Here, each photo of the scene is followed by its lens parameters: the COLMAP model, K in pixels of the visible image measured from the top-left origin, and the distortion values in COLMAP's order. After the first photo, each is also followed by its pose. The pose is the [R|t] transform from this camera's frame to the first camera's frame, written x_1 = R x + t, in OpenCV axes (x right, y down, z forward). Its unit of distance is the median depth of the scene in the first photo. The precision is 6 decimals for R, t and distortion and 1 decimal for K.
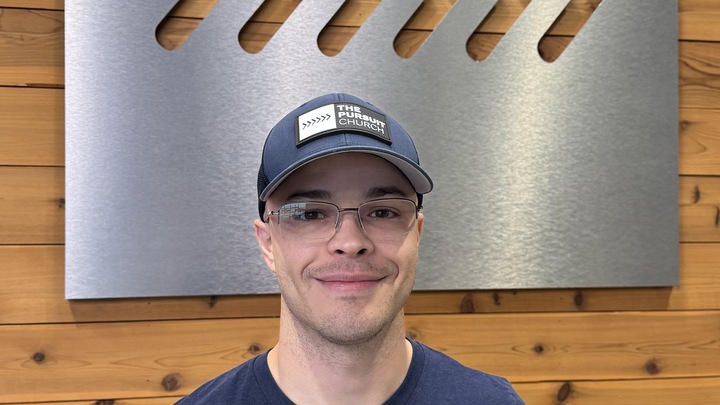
lens RADIAL K [[971.0, 0, 373.7], [0, 971.0, 199.4], [0, 0, 1]] dist [0.089633, 0.000000]
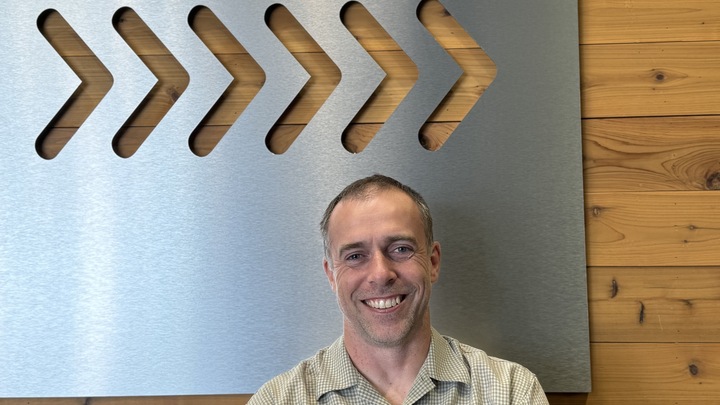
lens RADIAL K [[968.7, 0, 355.5], [0, 968.7, 206.1], [0, 0, 1]] dist [0.050793, 0.000000]
pose [[0.959814, -0.040948, -0.277634, 0.369735], [0.015025, 0.995377, -0.094867, 0.001205], [0.280235, 0.086883, 0.955991, 0.090239]]
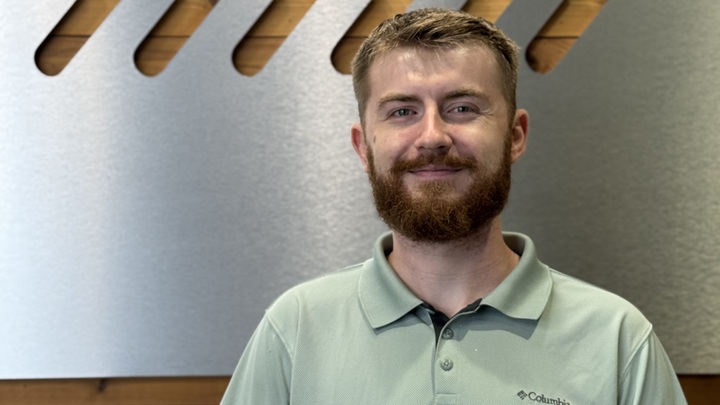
lens RADIAL K [[1215.2, 0, 365.3], [0, 1215.2, 206.2], [0, 0, 1]] dist [0.024355, 0.000000]
pose [[0.976902, -0.015092, -0.213154, 0.247010], [0.006214, 0.999087, -0.042258, 0.000978], [0.213597, 0.039957, 0.976104, 0.060452]]
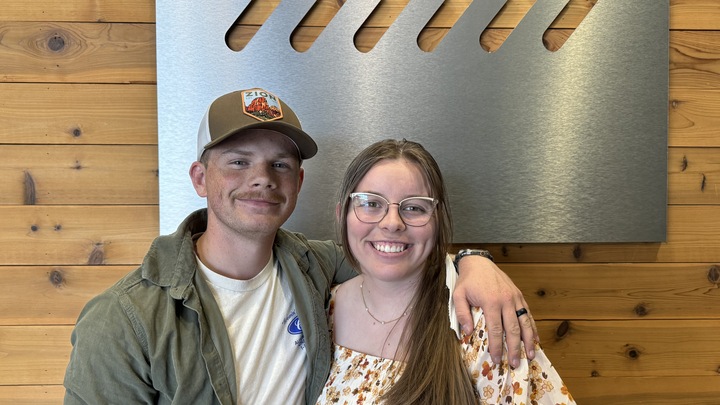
lens RADIAL K [[776.5, 0, 351.7], [0, 776.5, 212.3], [0, 0, 1]] dist [0.020762, 0.000000]
pose [[0.985795, 0.004281, -0.167899, 0.101055], [0.004904, 0.998515, 0.054252, 0.000773], [0.167882, -0.054305, 0.984310, 0.023684]]
